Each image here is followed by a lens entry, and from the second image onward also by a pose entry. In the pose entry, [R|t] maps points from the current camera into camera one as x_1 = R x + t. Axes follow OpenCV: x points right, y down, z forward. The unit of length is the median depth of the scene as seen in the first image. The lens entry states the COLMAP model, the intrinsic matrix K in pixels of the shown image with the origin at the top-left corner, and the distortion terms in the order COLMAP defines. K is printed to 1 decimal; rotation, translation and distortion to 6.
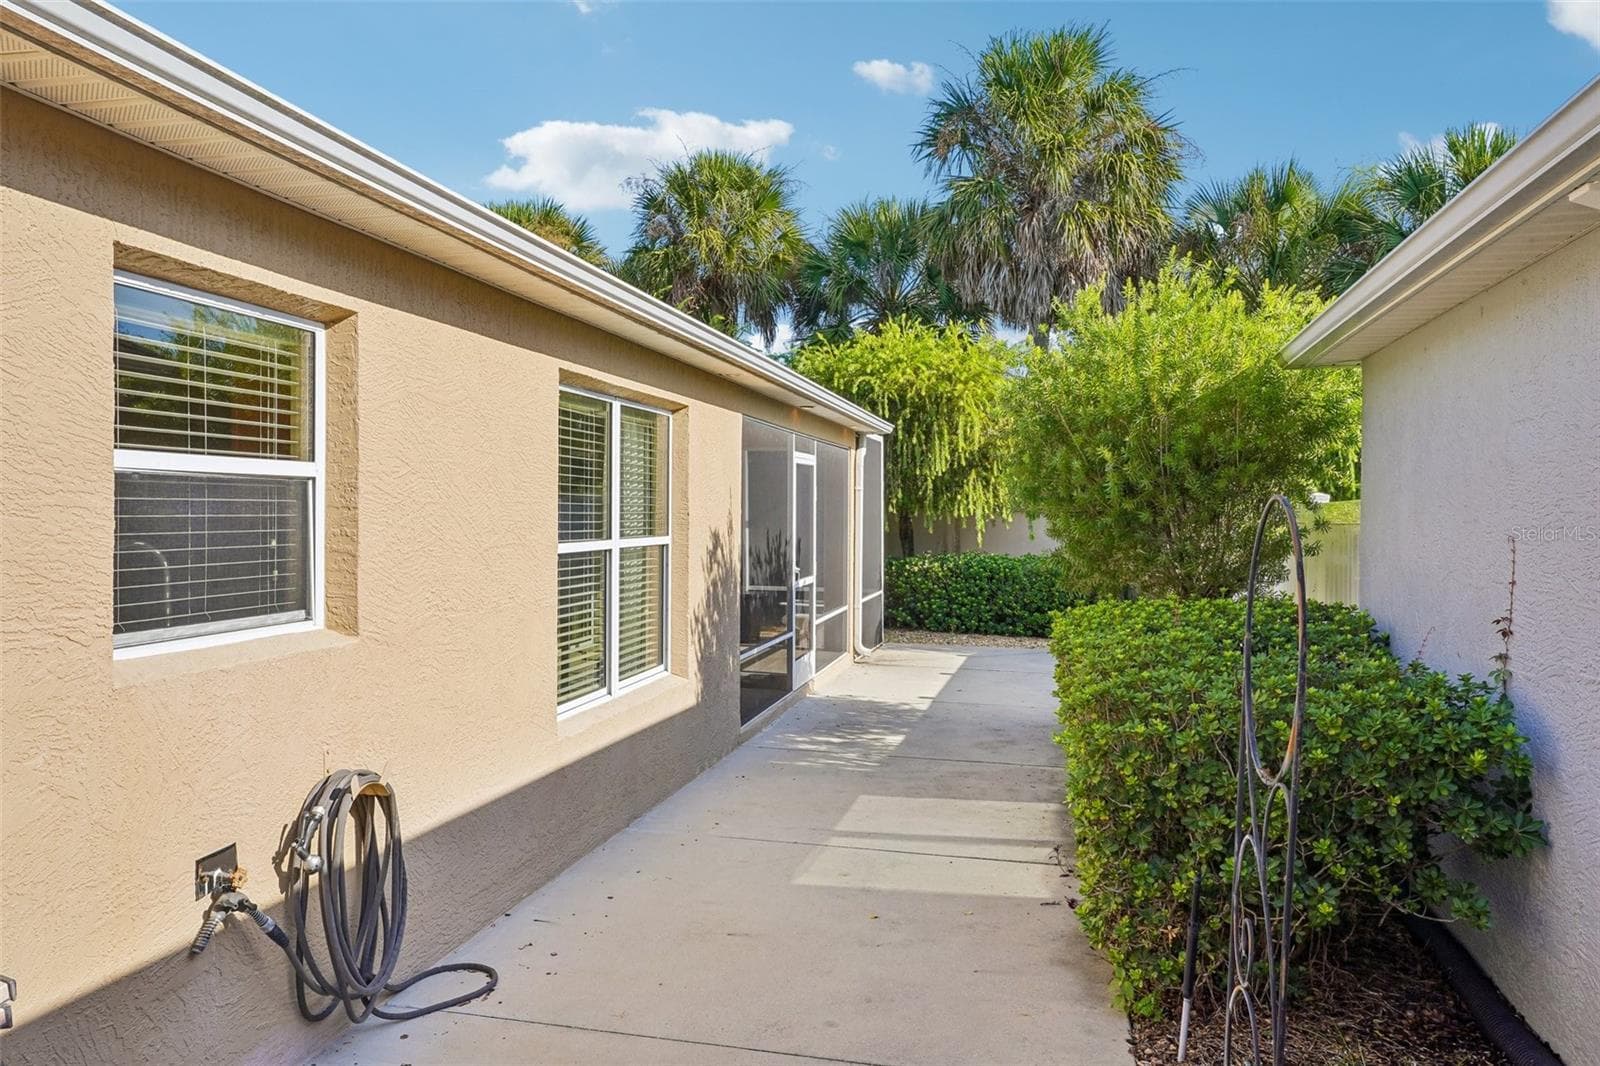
lens RADIAL K [[788.1, 0, 800.0], [0, 788.1, 533.0], [0, 0, 1]] dist [-0.086946, 0.040267]
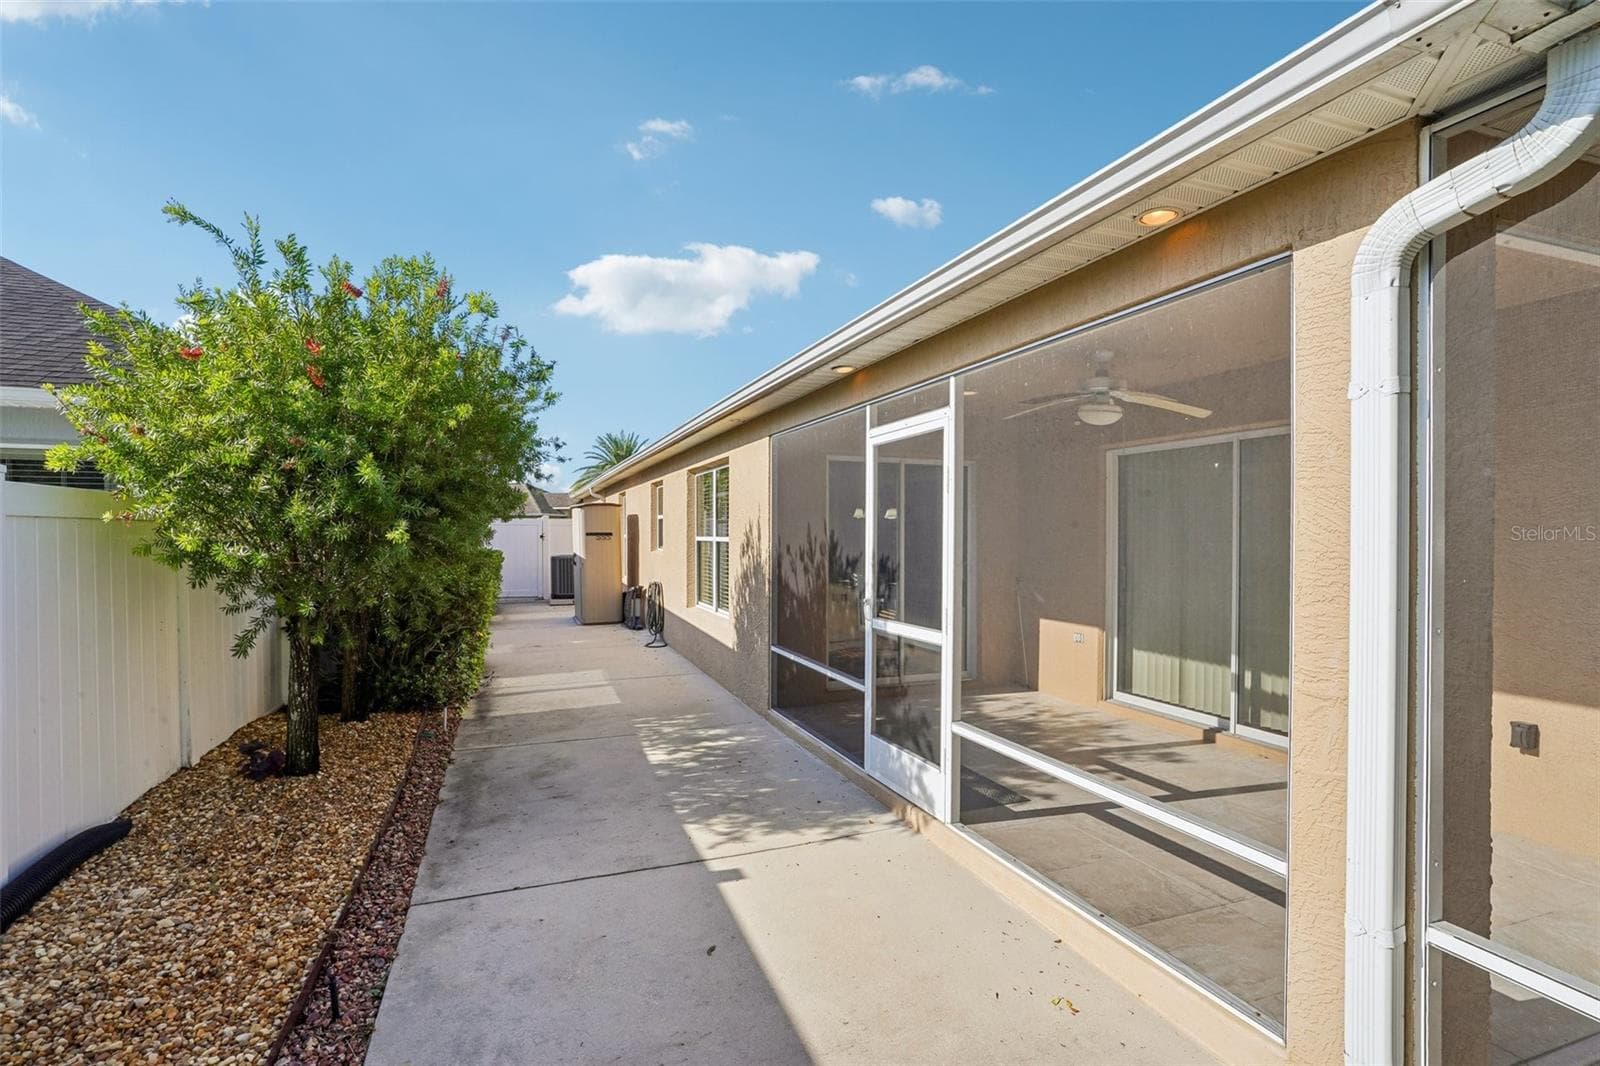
lens RADIAL K [[788.1, 0, 800.0], [0, 788.1, 533.0], [0, 0, 1]] dist [-0.086946, 0.040267]
pose [[-0.798175, 0.001520, -0.602424, 0.545306], [-0.002938, 0.999975, 0.006417, -0.009332], [0.602419, 0.006892, -0.798150, 1.846351]]
